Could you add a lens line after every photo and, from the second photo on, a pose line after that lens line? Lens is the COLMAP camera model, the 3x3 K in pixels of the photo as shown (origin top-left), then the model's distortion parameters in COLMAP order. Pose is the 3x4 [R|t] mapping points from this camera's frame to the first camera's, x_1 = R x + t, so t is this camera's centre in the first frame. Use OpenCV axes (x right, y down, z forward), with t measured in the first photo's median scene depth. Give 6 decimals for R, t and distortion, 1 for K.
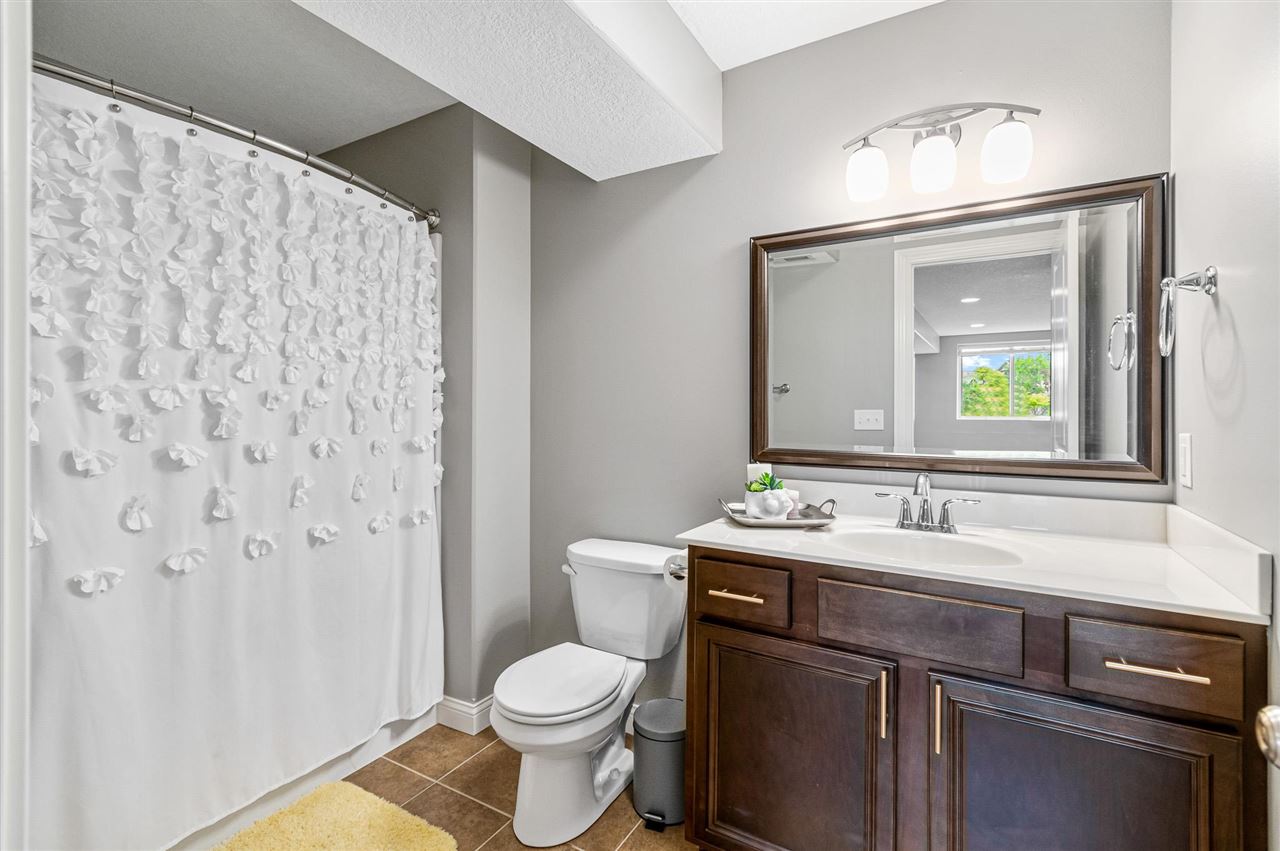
lens RADIAL K [[575.7, 0, 642.7], [0, 575.7, 417.0], [0, 0, 1]] dist [0.000022, -0.001230]
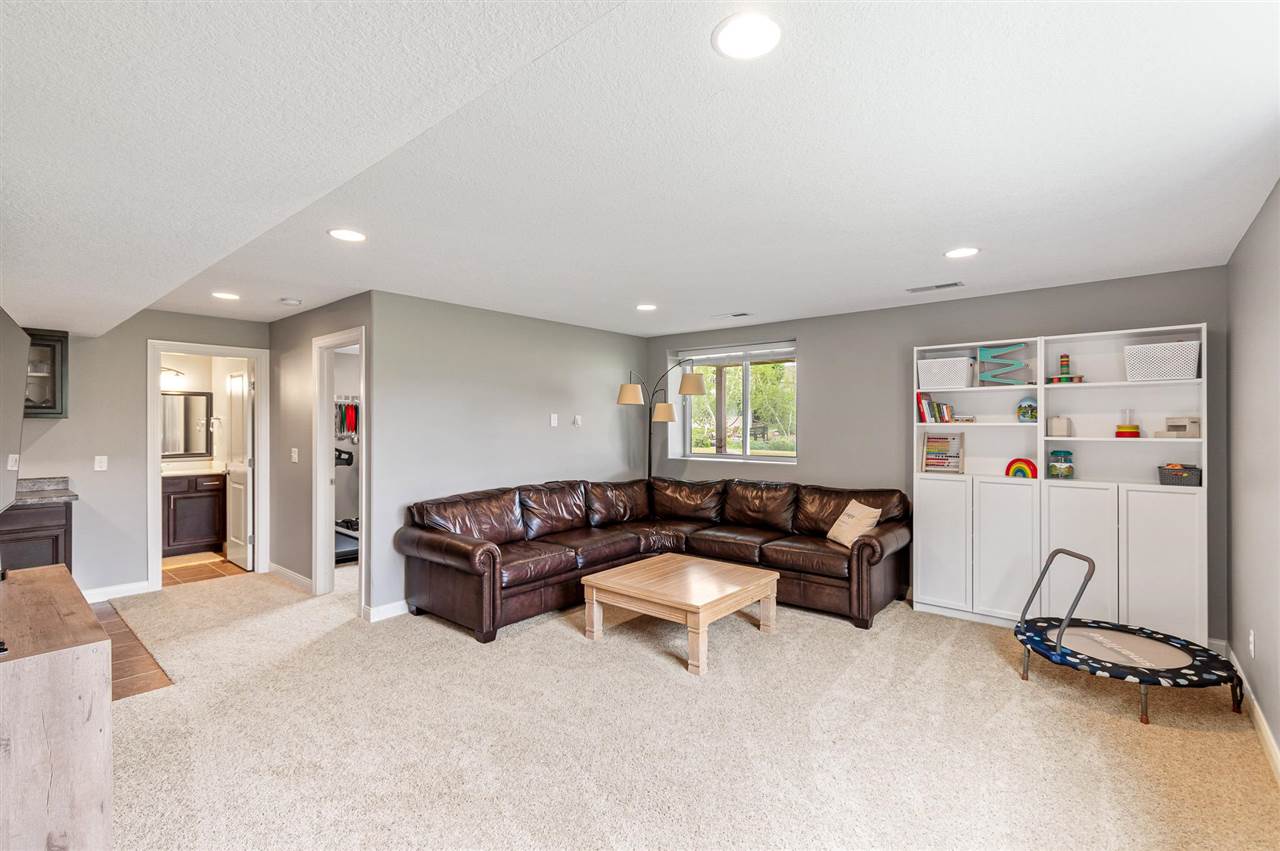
lens RADIAL K [[575.7, 0, 646.4], [0, 575.7, 418.6], [0, 0, 1]] dist [0.000022, -0.001230]
pose [[0.174115, 0.006425, 0.984704, -3.505377], [0.007200, 0.999944, -0.007798, -0.153625], [-0.984699, 0.008447, 0.174059, -3.753311]]
